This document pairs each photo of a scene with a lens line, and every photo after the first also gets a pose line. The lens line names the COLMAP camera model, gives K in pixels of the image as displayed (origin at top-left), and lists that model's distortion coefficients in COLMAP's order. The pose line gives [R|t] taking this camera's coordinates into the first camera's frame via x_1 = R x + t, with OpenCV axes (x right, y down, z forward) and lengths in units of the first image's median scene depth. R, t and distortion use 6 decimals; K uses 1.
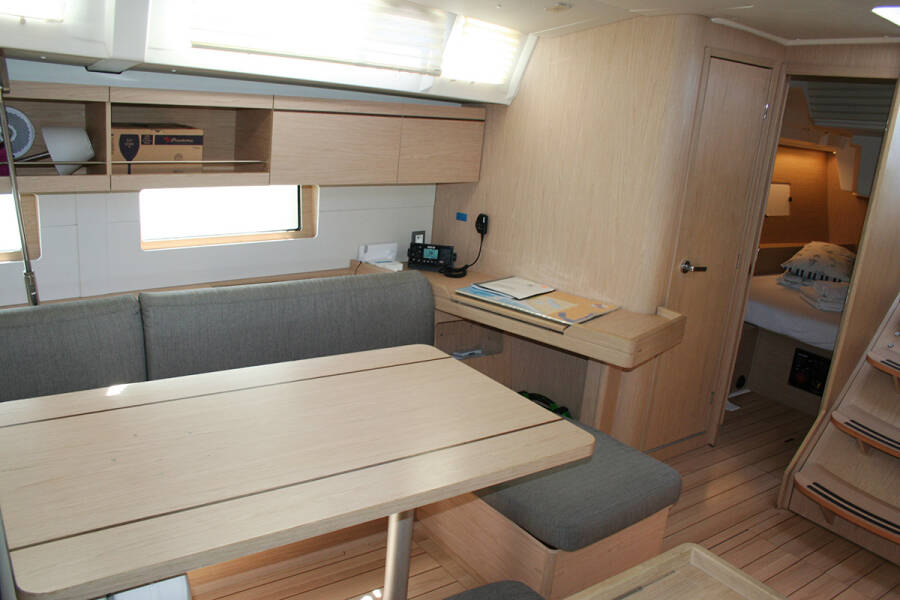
lens RADIAL K [[744.4, 0, 437.0], [0, 744.4, 303.0], [0, 0, 1]] dist [-0.155254, 0.119910]
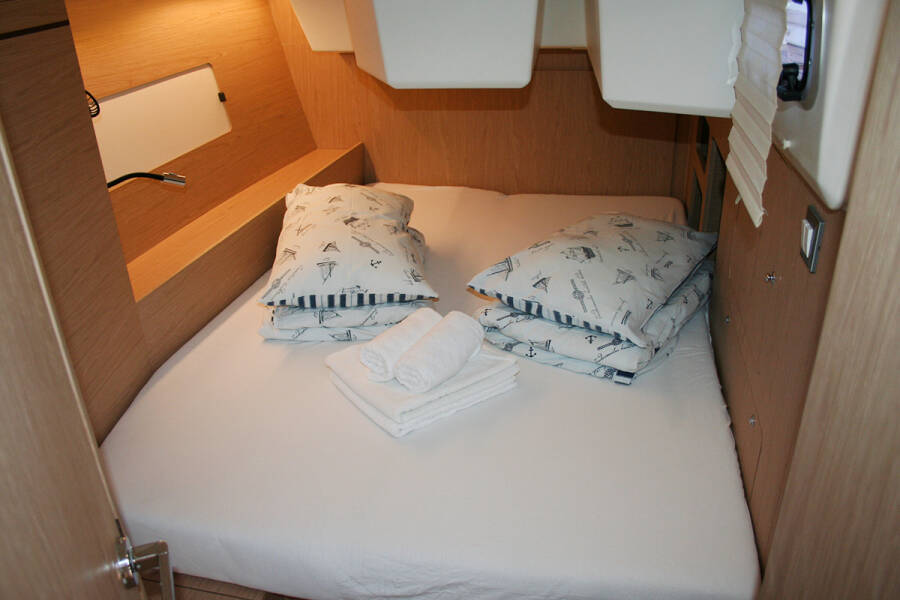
lens RADIAL K [[744.4, 0, 437.0], [0, 744.4, 303.0], [0, 0, 1]] dist [-0.155254, 0.119910]
pose [[0.732762, -0.400004, 0.550507, 0.516656], [0.277774, 0.914347, 0.294638, -0.224246], [-0.621210, -0.062983, 0.781109, 0.993619]]
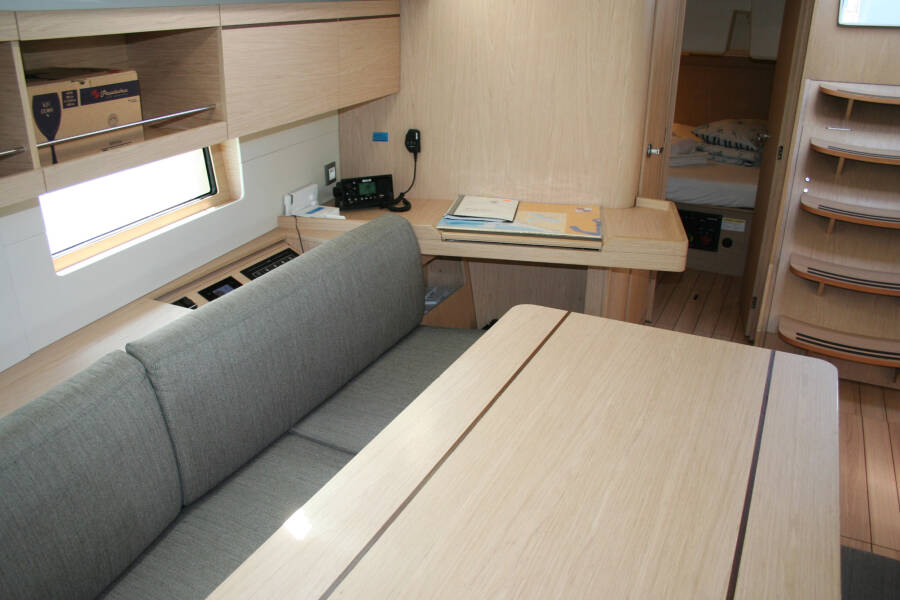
lens RADIAL K [[744.4, 0, 437.0], [0, 744.4, 303.0], [0, 0, 1]] dist [-0.155254, 0.119910]
pose [[0.877912, -0.258754, 0.402885, -0.336002], [0.198496, 0.962377, 0.185553, -0.090312], [-0.435739, -0.082928, 0.896244, 0.256940]]
